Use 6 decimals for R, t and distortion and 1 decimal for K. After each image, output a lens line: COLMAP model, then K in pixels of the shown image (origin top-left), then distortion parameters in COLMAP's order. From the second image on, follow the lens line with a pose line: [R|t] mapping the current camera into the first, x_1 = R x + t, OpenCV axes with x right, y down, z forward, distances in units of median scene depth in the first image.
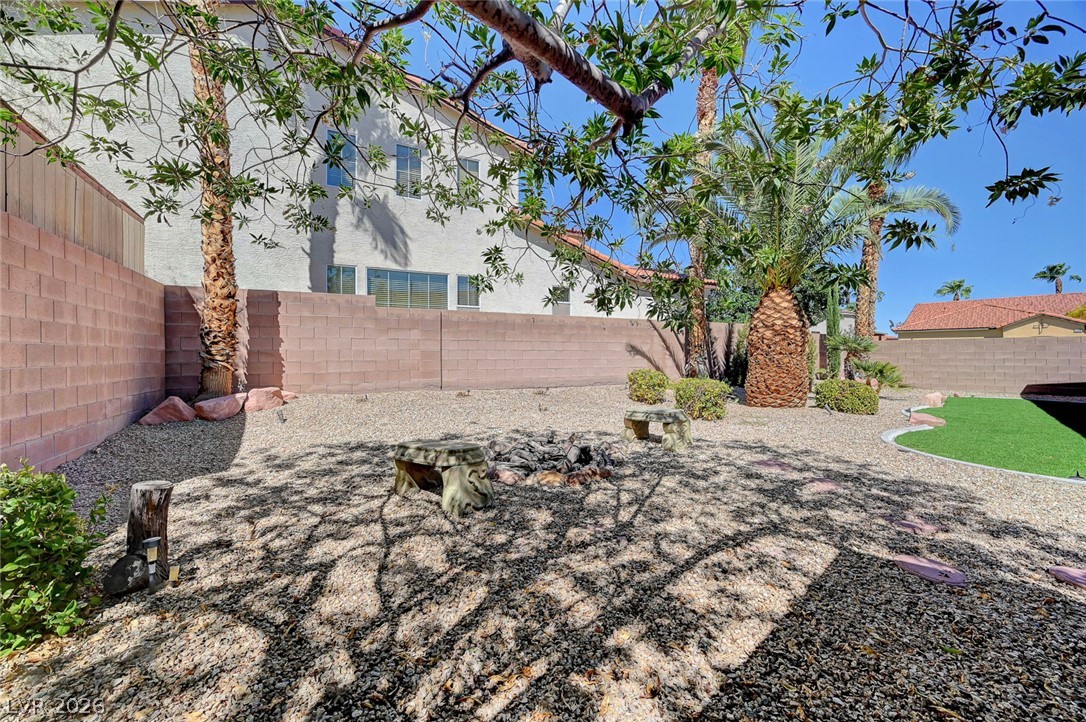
lens RADIAL K [[433.9, 0, 543.1], [0, 433.9, 356.6], [0, 0, 1]] dist [-0.000850, -0.000396]
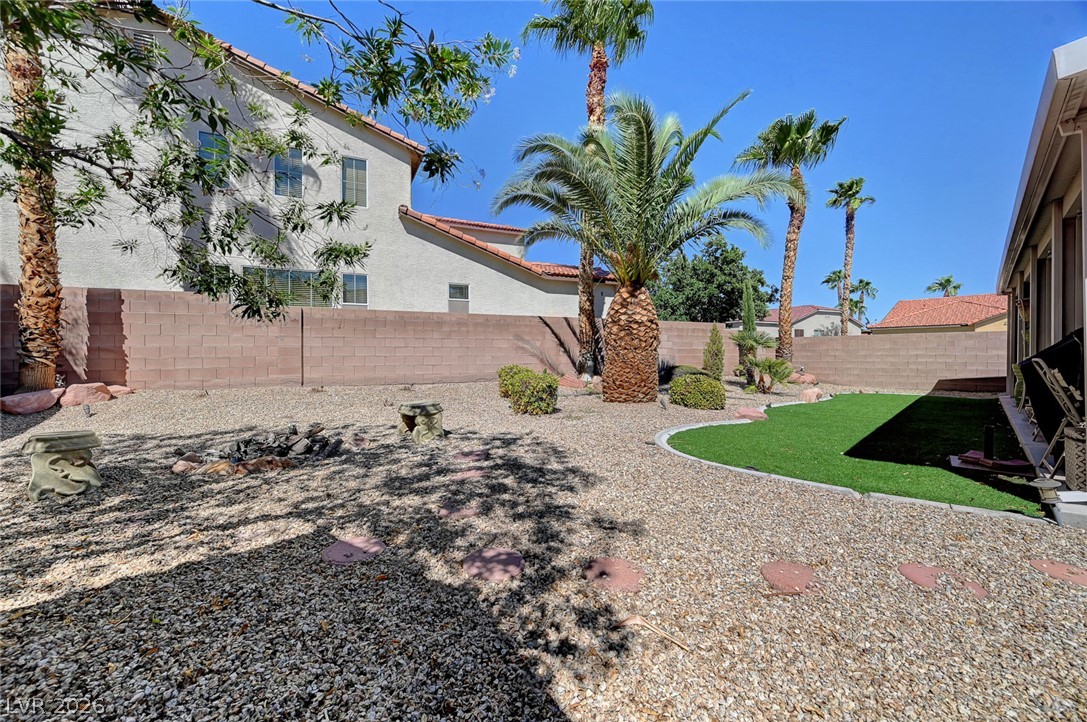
lens RADIAL K [[434.3, 0, 544.8], [0, 434.3, 358.3], [0, 0, 1]] dist [-0.000850, -0.000396]
pose [[0.999841, -0.003566, -0.017449, 0.387953], [0.003652, 0.999981, 0.004927, 0.009867], [0.017431, -0.004990, 0.999836, -0.006439]]
